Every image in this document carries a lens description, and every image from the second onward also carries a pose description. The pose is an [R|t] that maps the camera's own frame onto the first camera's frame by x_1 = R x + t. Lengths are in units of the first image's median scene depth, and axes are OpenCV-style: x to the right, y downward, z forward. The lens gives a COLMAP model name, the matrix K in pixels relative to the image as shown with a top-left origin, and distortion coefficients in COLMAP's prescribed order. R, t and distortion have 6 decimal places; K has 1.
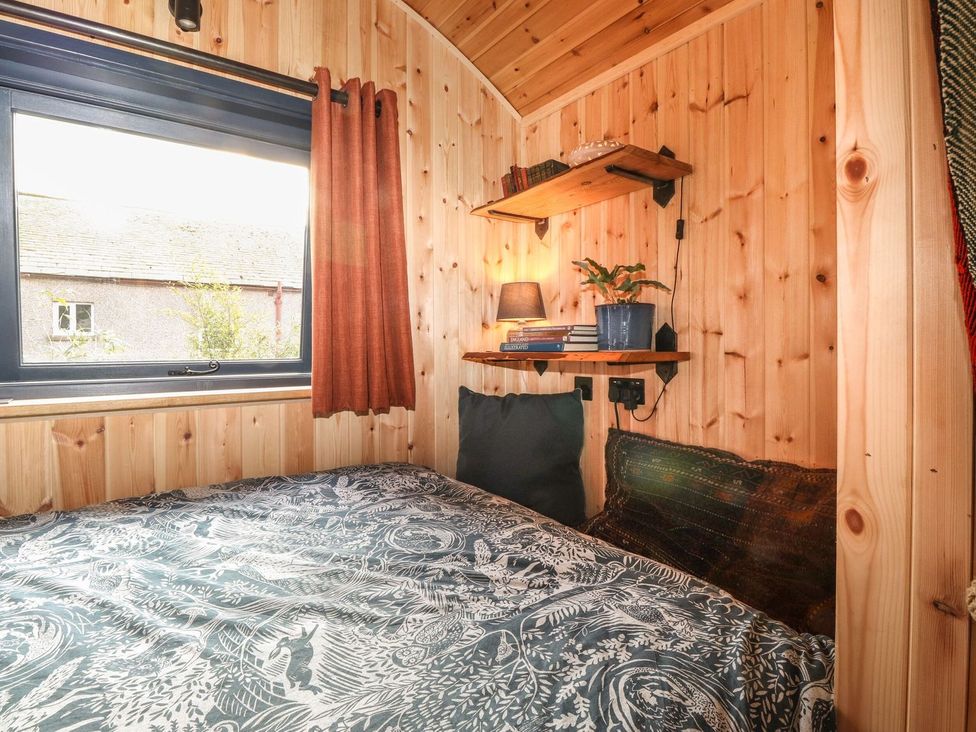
lens RADIAL K [[527.0, 0, 485.9], [0, 527.0, 357.6], [0, 0, 1]] dist [-0.016541, -0.007112]
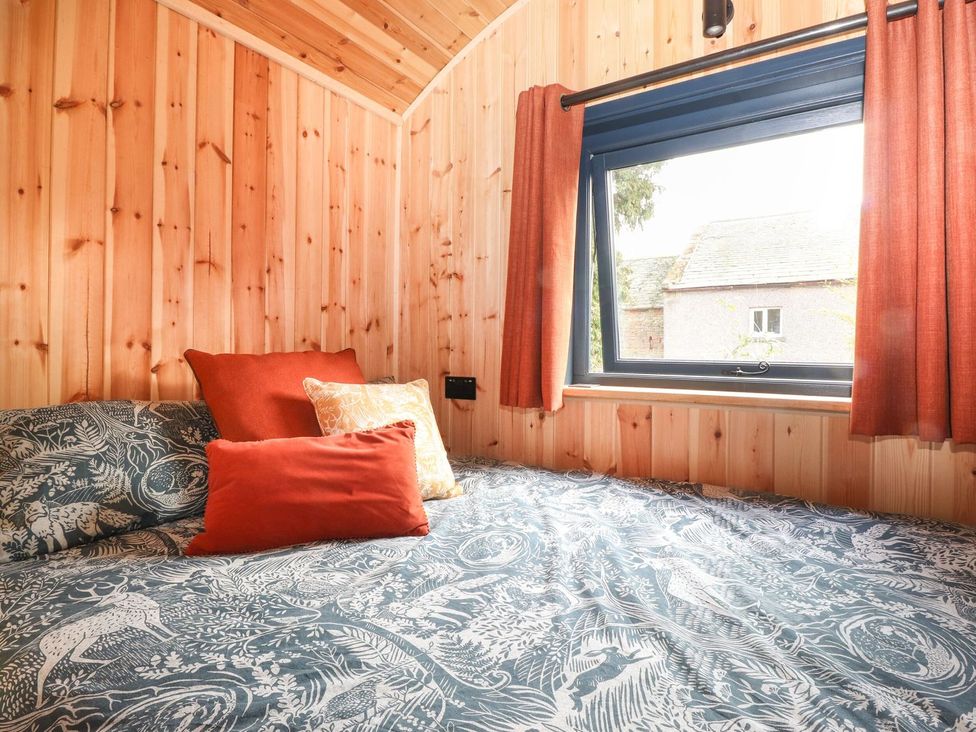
lens RADIAL K [[517.5, 0, 480.0], [0, 517.5, 356.0], [0, 0, 1]] dist [-0.008481, -0.009968]
pose [[0.328539, 0.024763, -0.944166, 0.316056], [-0.029681, 0.999433, 0.015884, -0.008397], [0.944024, 0.022806, 0.329088, 0.328489]]
